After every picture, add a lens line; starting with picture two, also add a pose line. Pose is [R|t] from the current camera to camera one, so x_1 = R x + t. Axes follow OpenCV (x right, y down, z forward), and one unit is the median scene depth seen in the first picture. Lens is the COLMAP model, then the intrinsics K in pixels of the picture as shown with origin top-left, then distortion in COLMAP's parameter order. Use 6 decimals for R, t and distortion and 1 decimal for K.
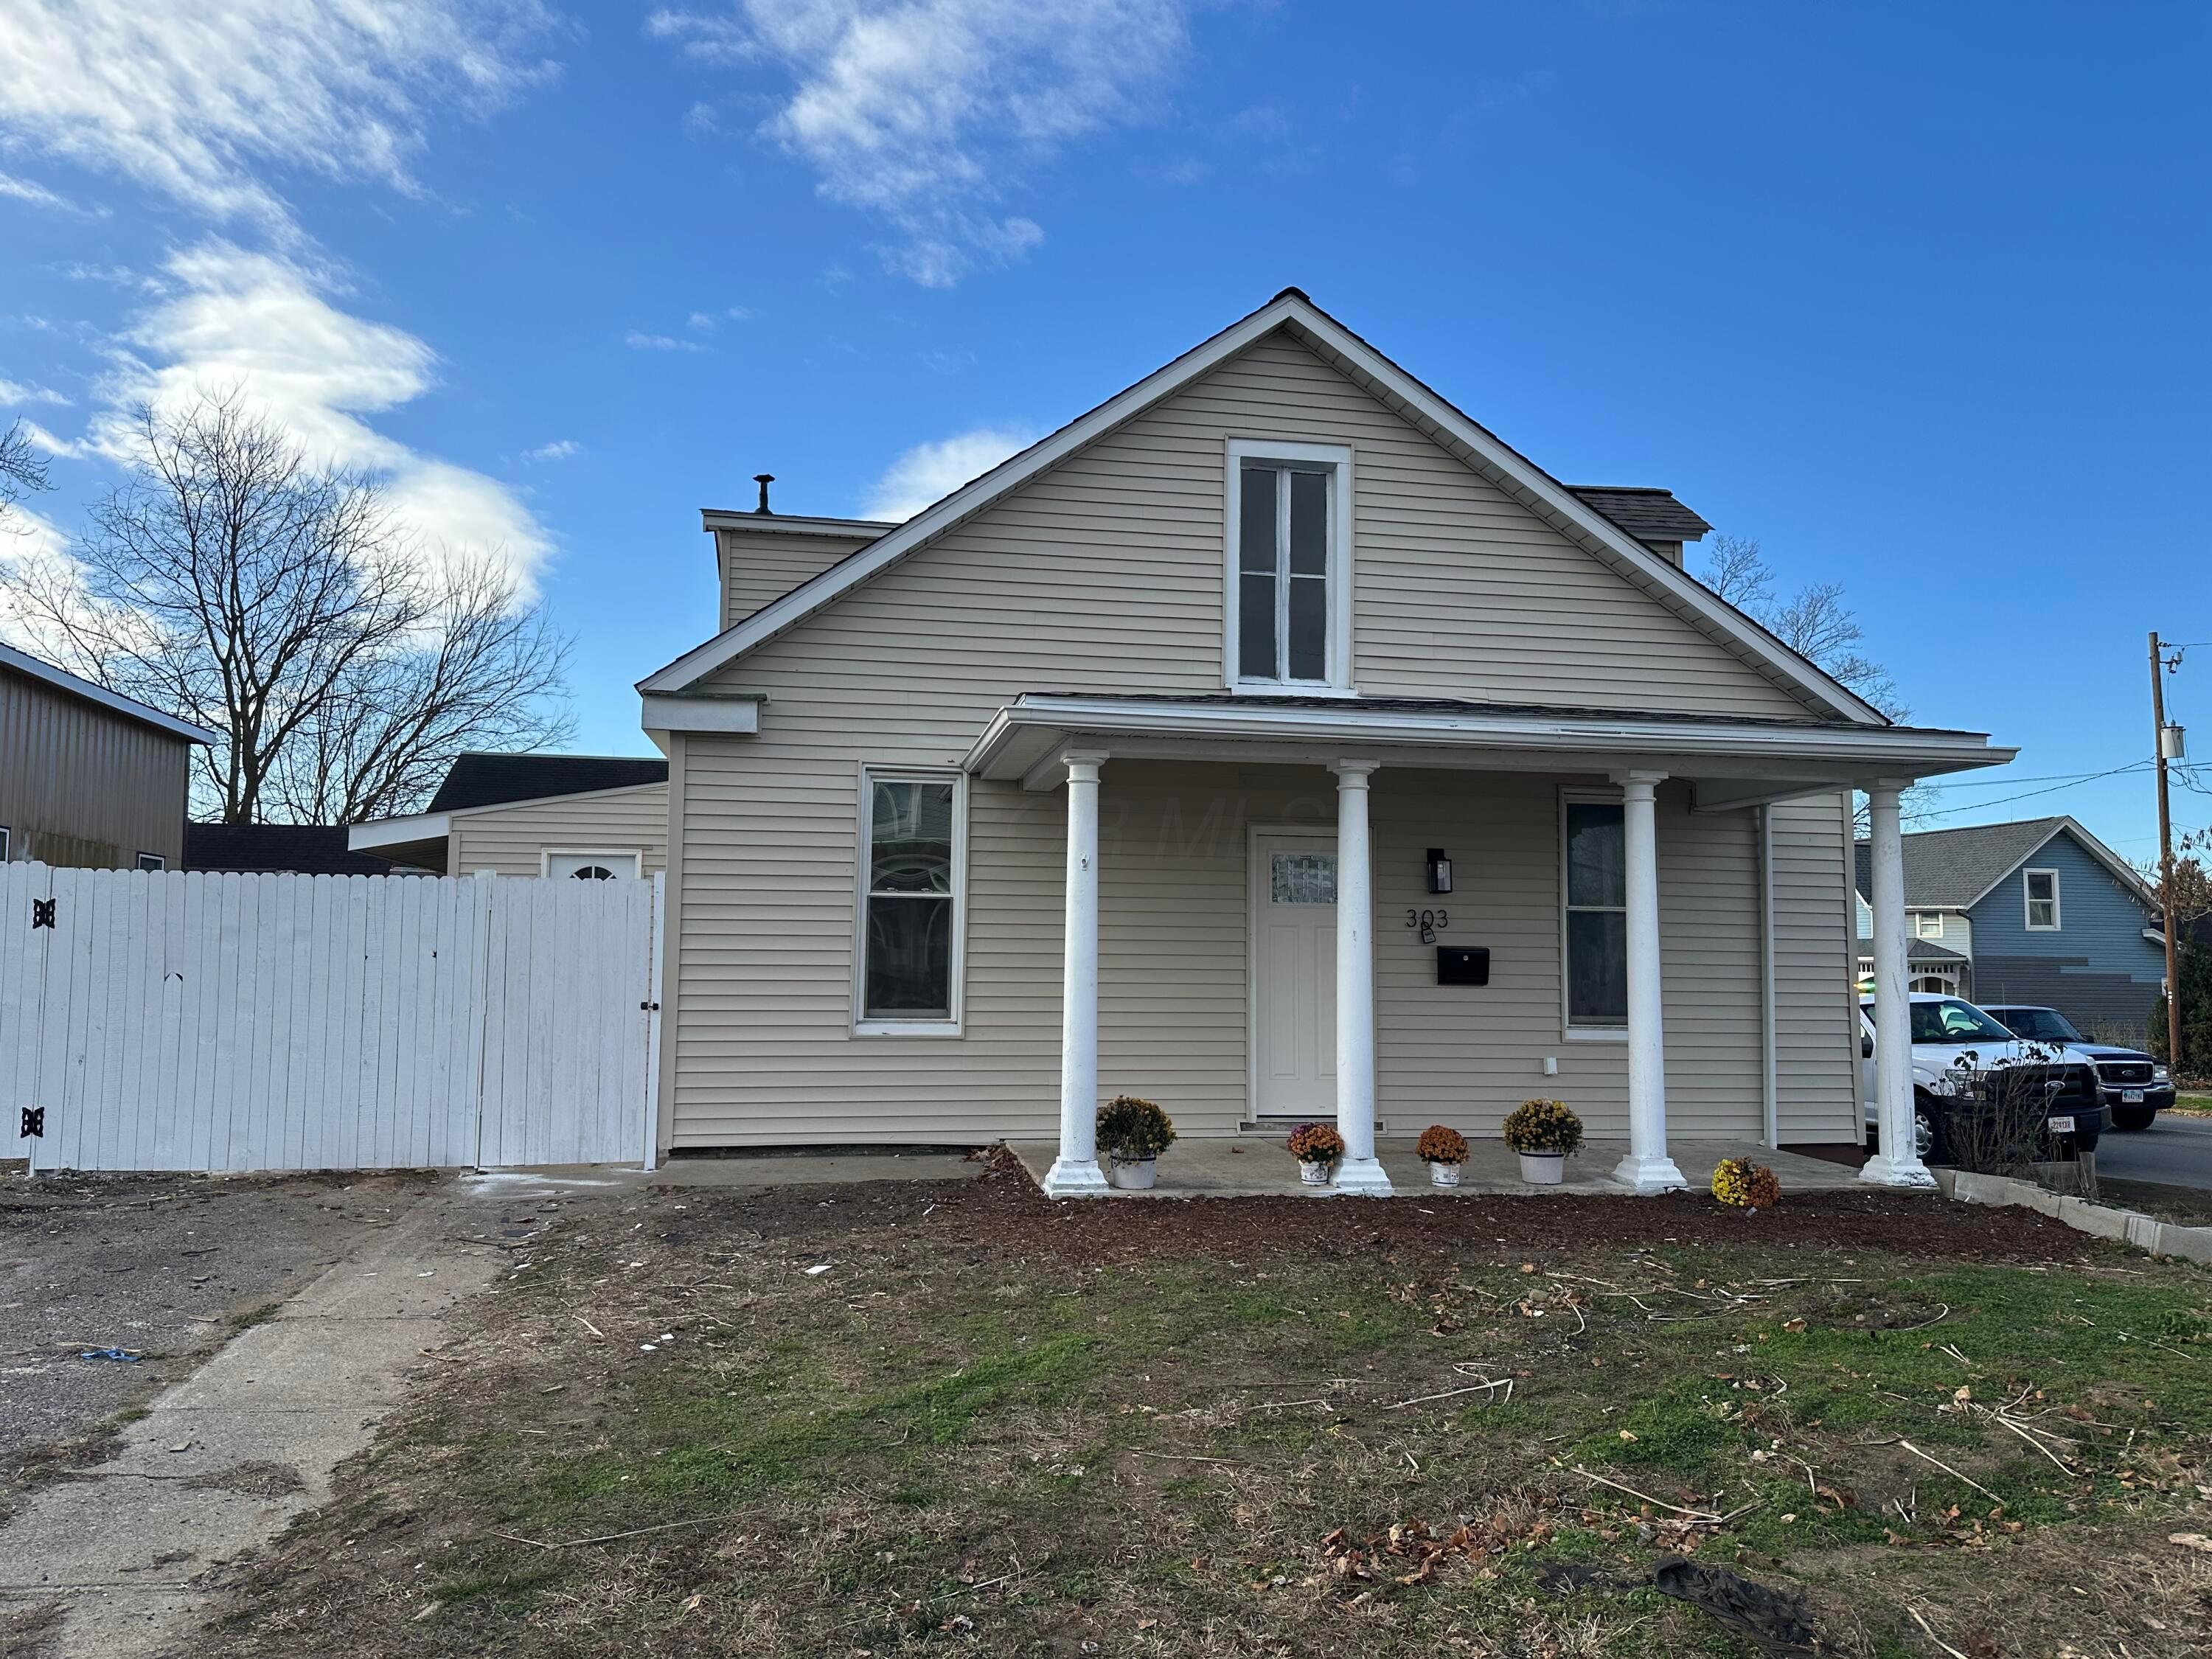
lens RADIAL K [[1555.0, 0, 1106.0], [0, 1555.0, 829.5], [0, 0, 1]] dist [0.001742, -0.001294]
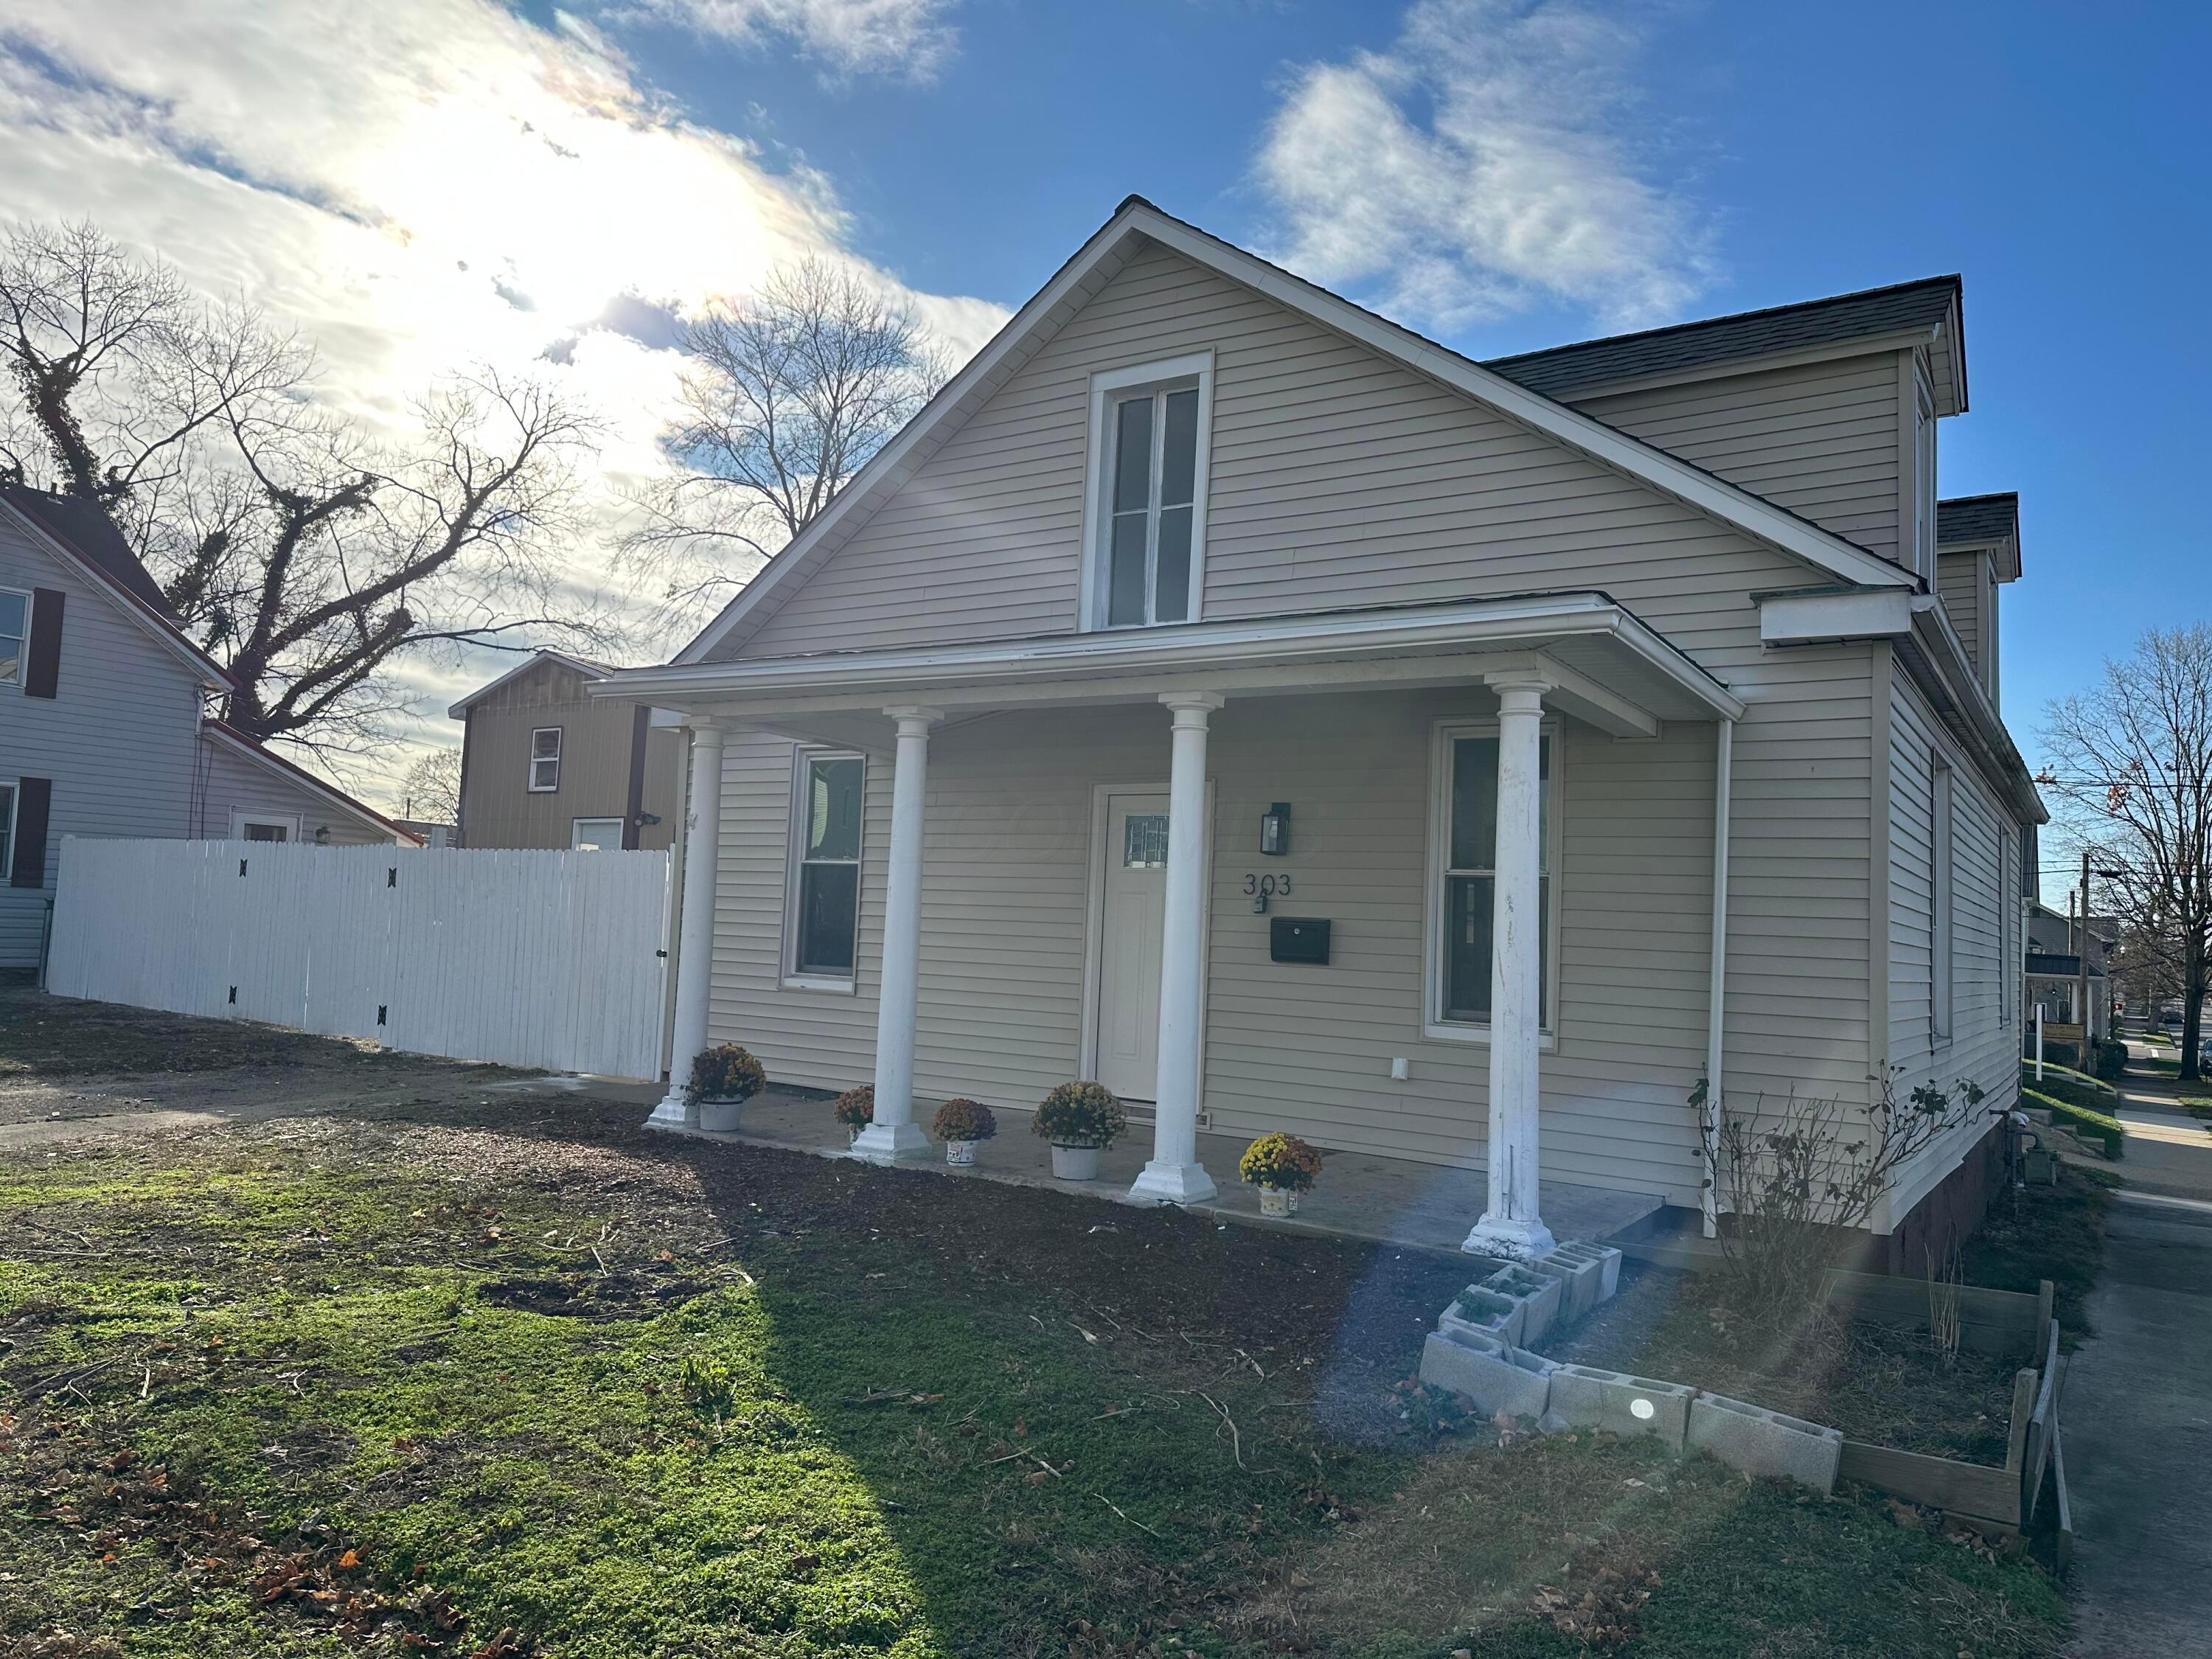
lens RADIAL K [[1555.0, 0, 1106.0], [0, 1555.0, 829.5], [0, 0, 1]] dist [0.001742, -0.001294]
pose [[0.738543, -0.027309, -0.673653, 0.713691], [0.018887, 0.999625, -0.019817, 0.042608], [0.673942, 0.001913, 0.738782, 0.311680]]
